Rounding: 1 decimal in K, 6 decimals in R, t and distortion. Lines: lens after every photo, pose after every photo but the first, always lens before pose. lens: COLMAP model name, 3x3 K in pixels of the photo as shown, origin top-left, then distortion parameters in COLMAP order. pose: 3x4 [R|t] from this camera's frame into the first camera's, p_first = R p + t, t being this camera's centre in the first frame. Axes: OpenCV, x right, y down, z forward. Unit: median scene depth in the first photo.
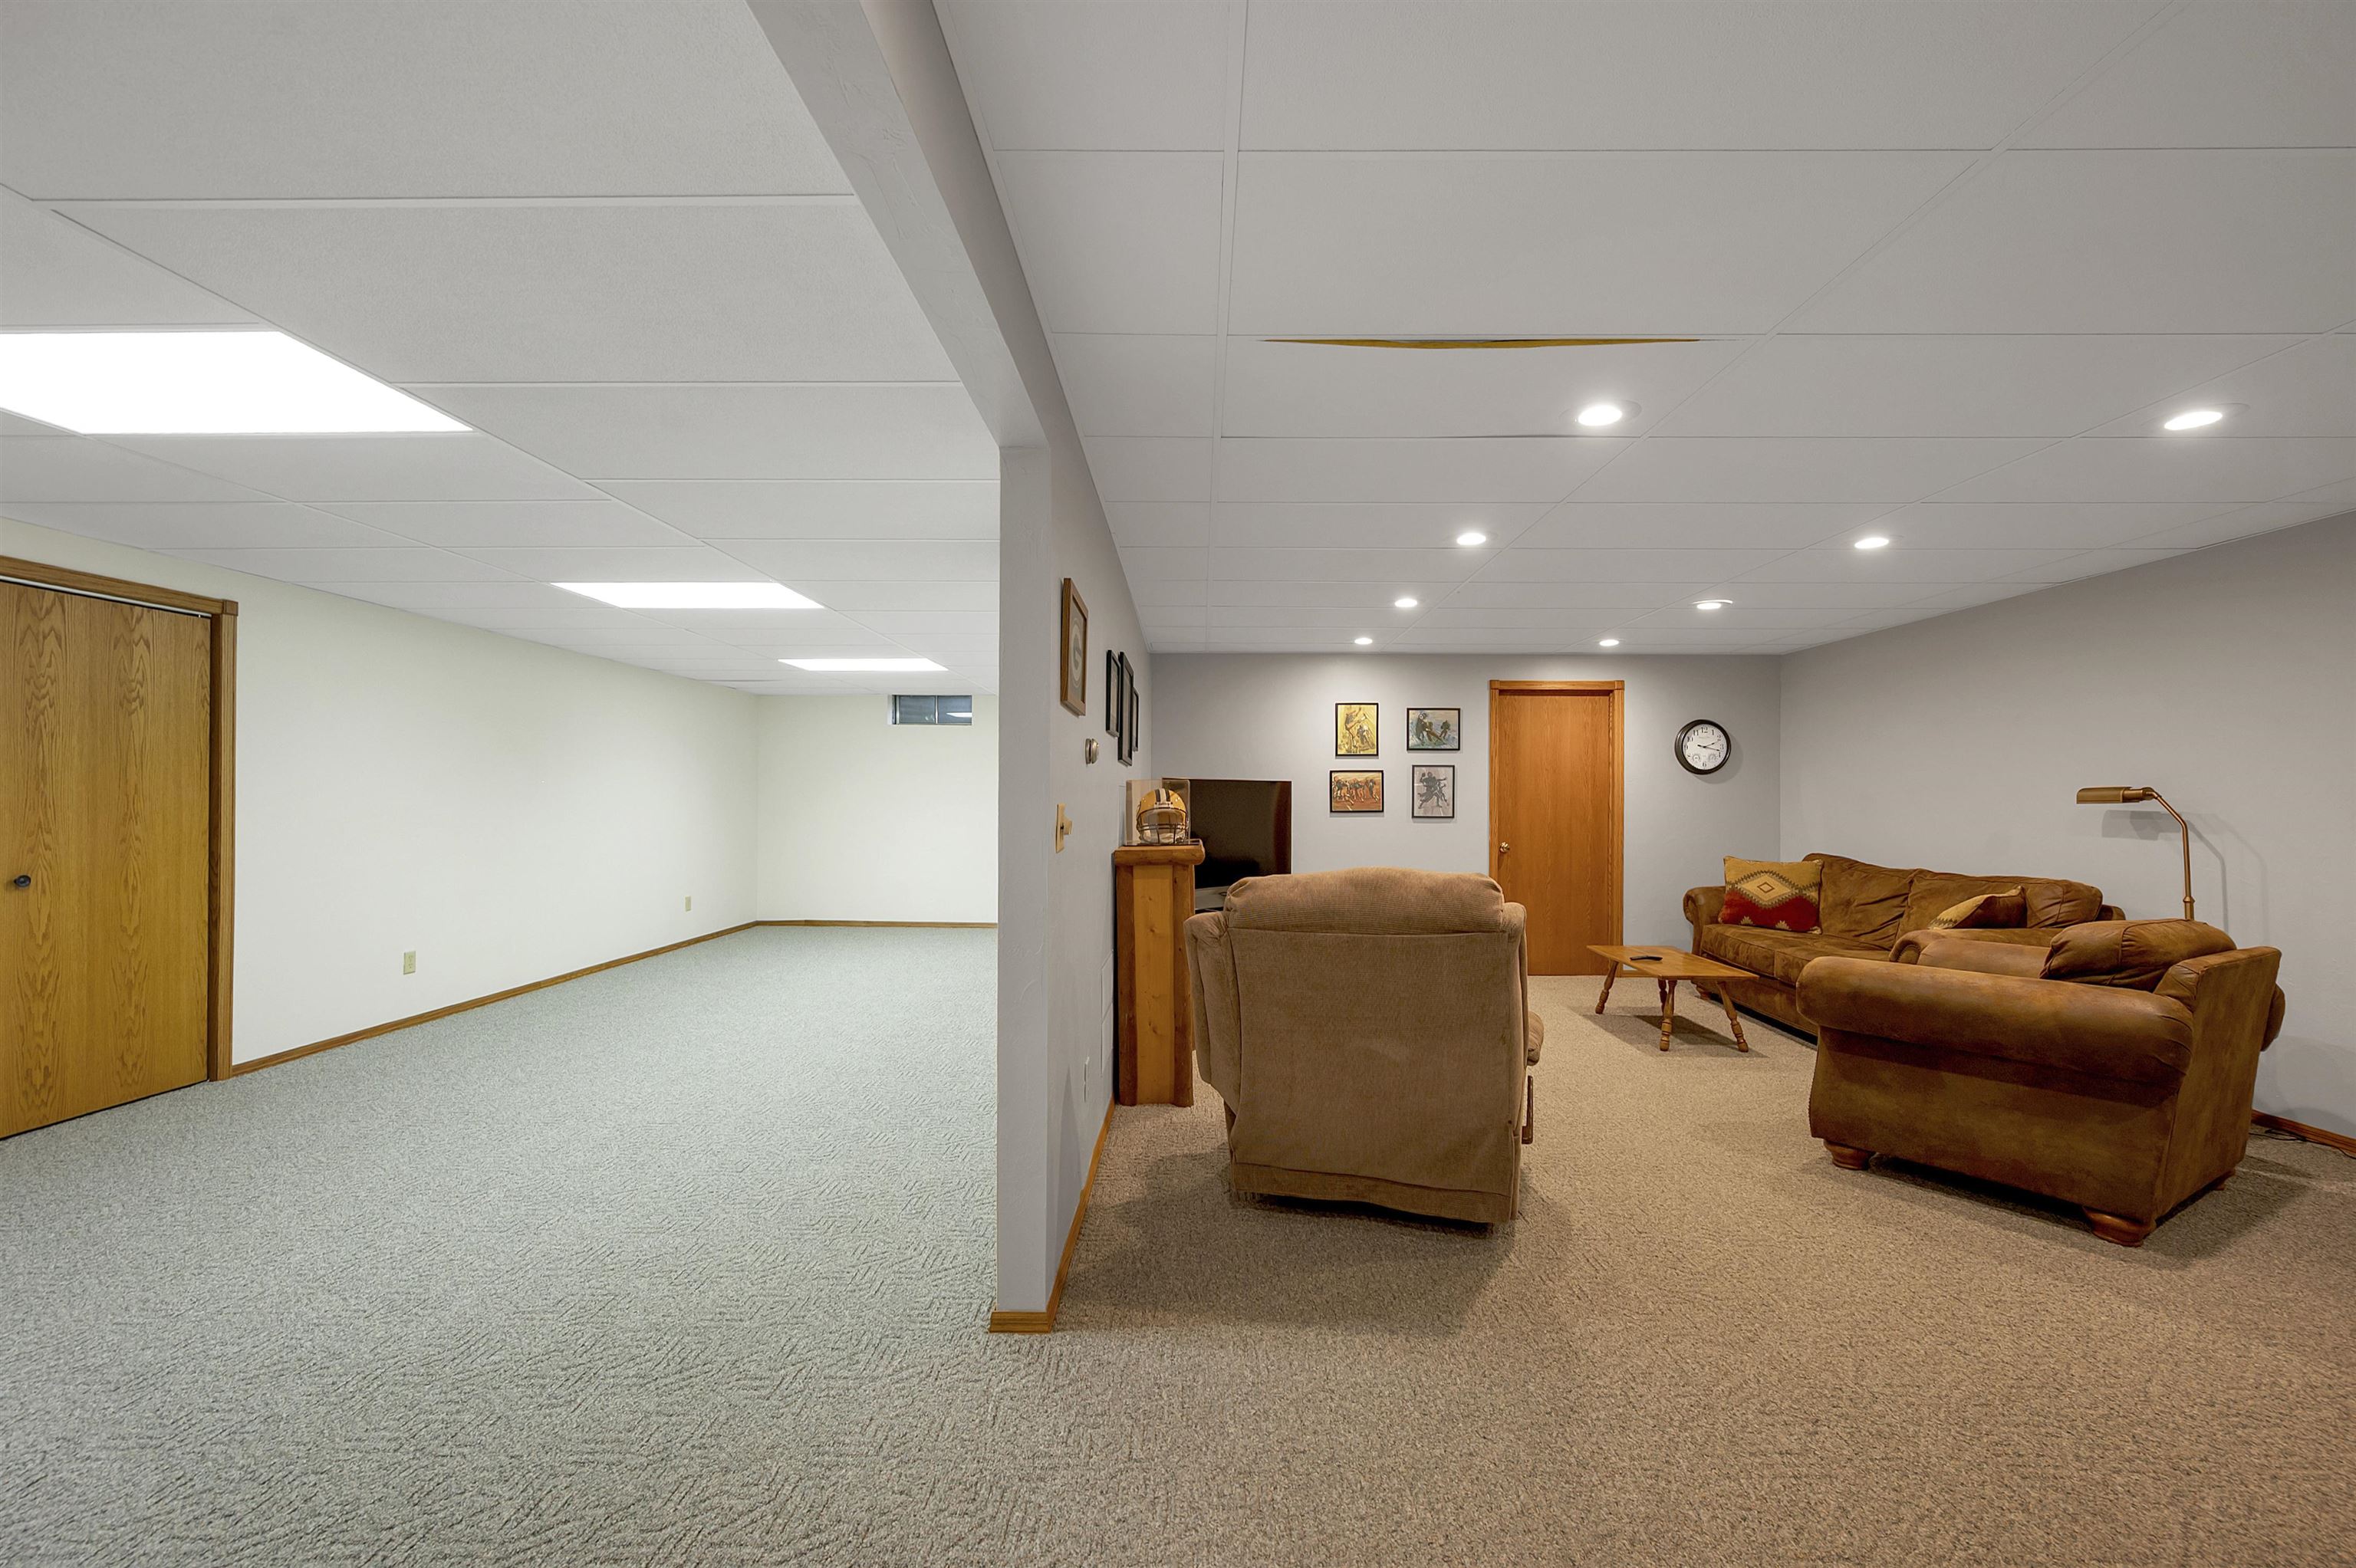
lens RADIAL K [[952.7, 0, 1192.3], [0, 952.7, 785.4], [0, 0, 1]] dist [-0.000600, -0.000010]
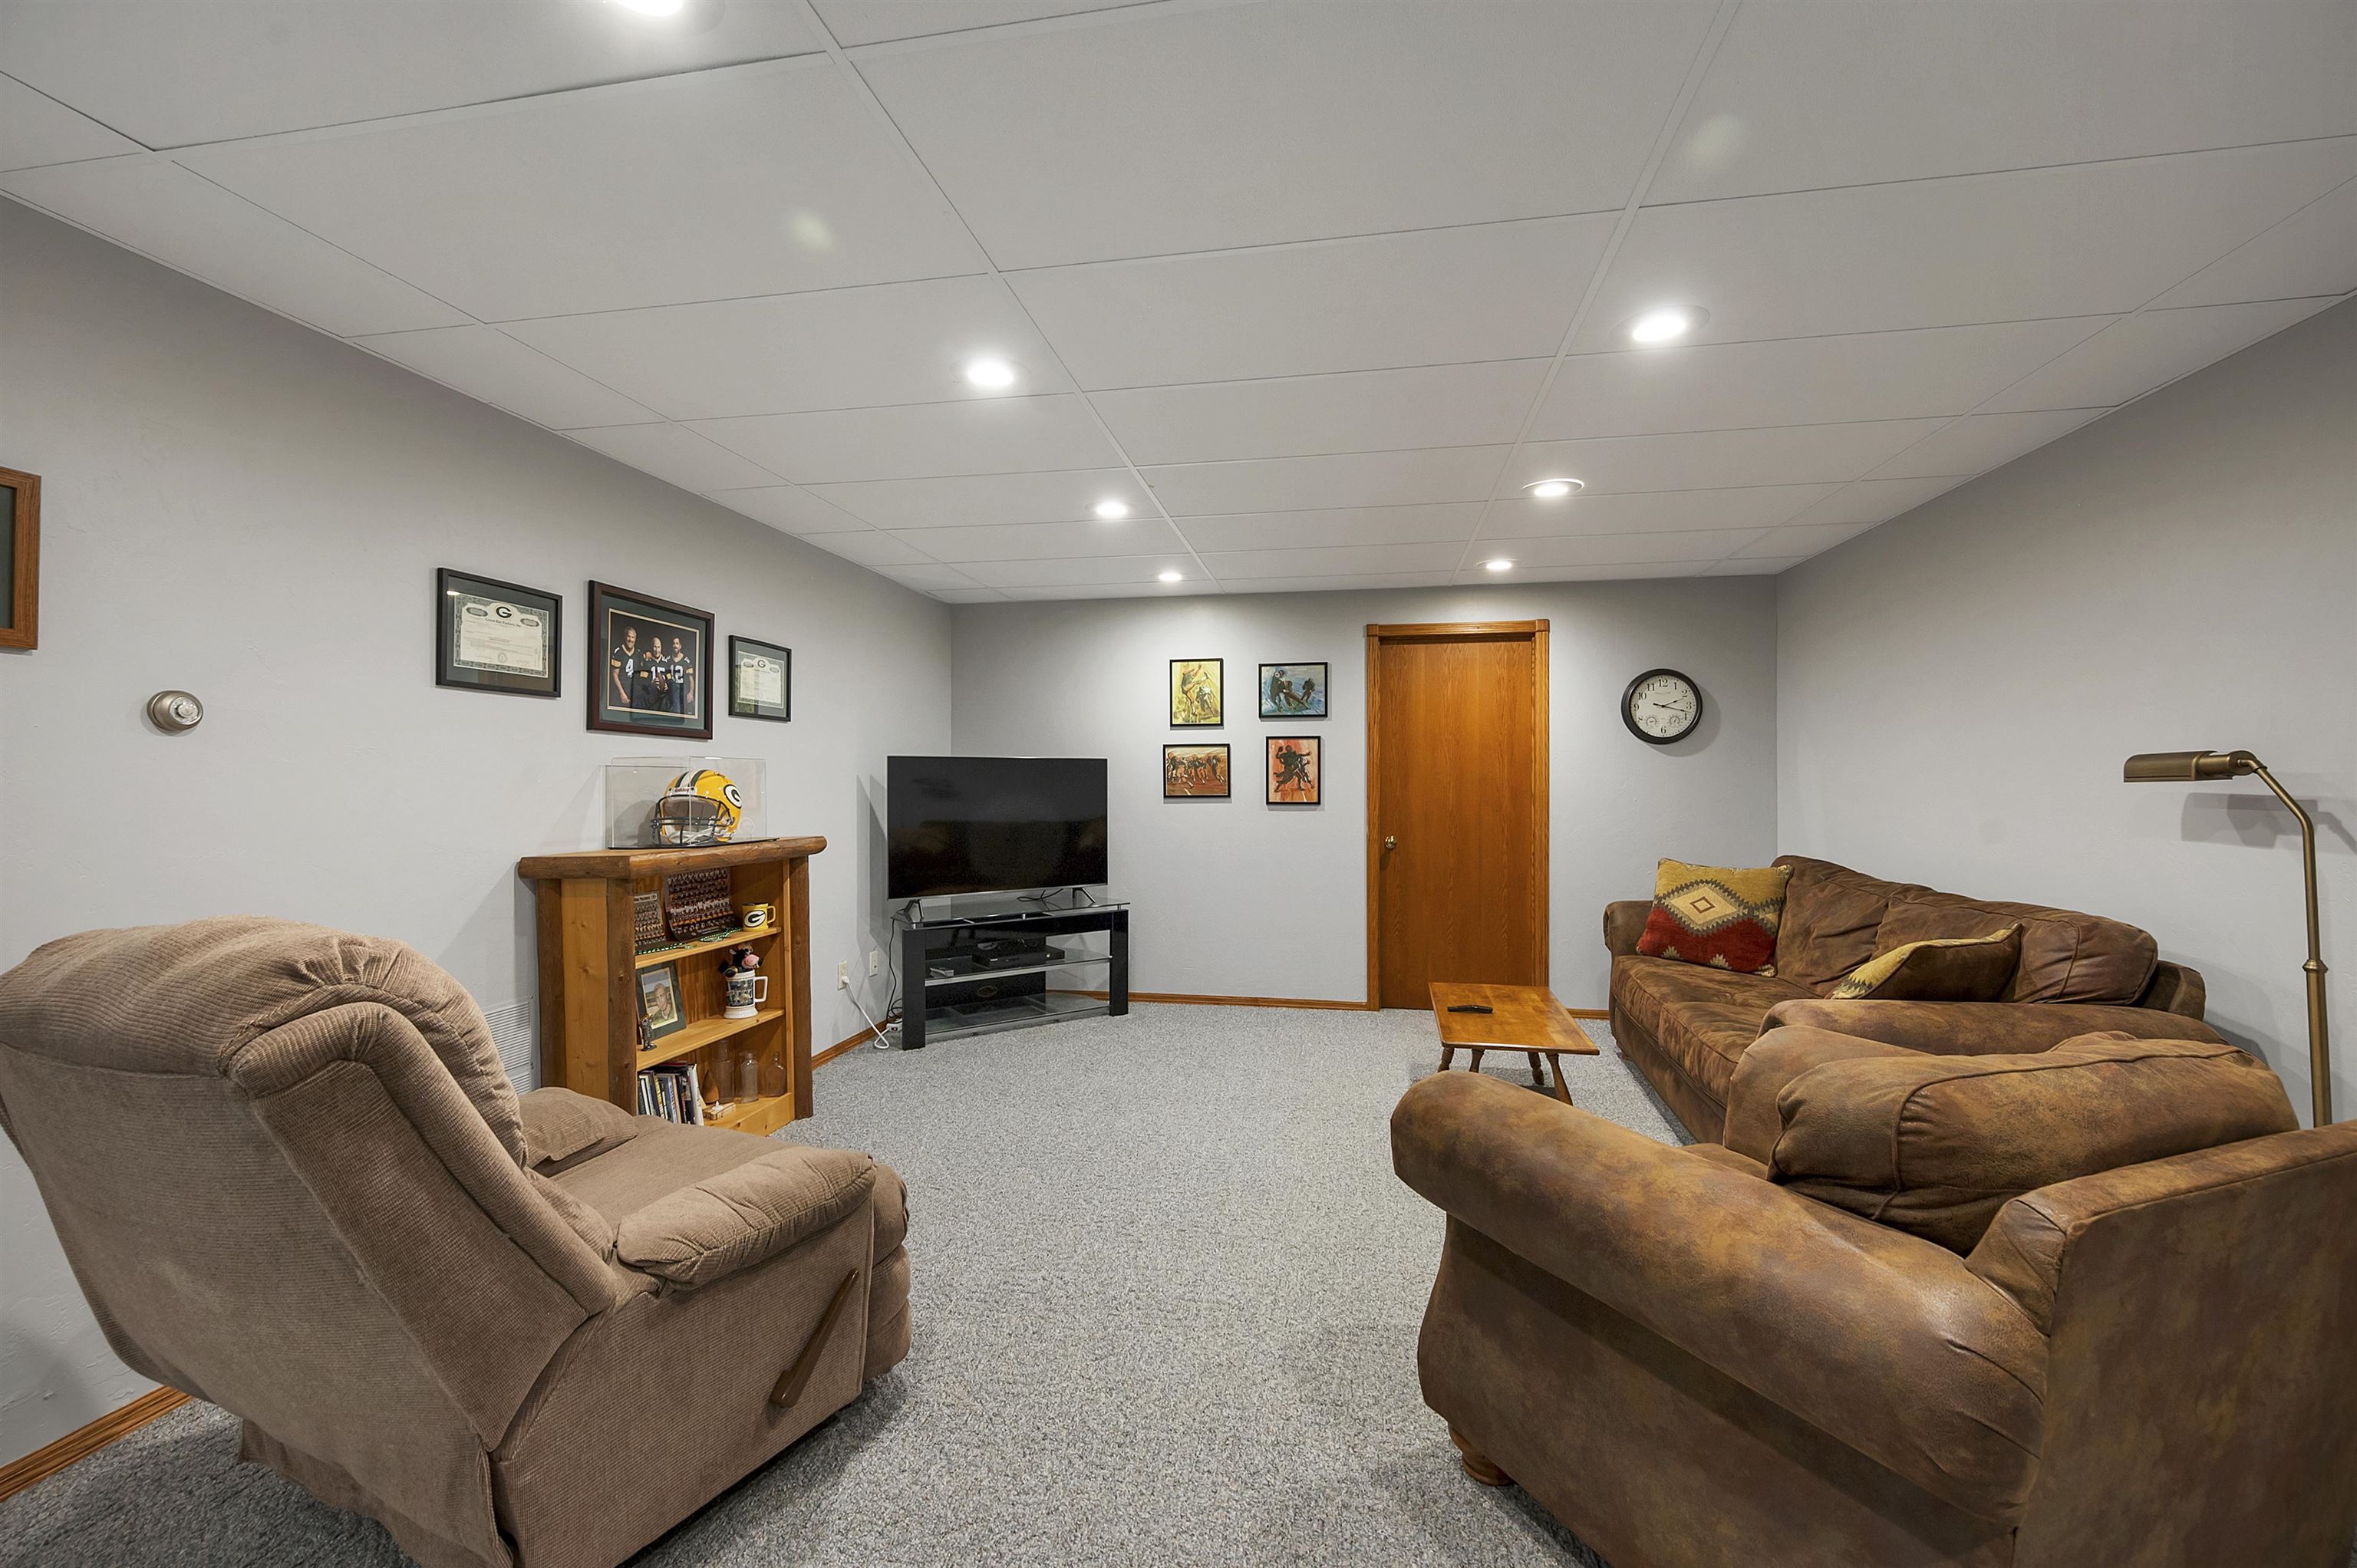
lens RADIAL K [[959.8, 0, 1179.1], [0, 959.8, 775.2], [0, 0, 1]] dist [-0.001730, 0.001310]
pose [[0.986696, -0.007444, -0.162407, 0.312828], [0.008741, 0.999935, 0.007270, 0.004191], [0.162342, -0.008593, 0.986697, 0.230432]]
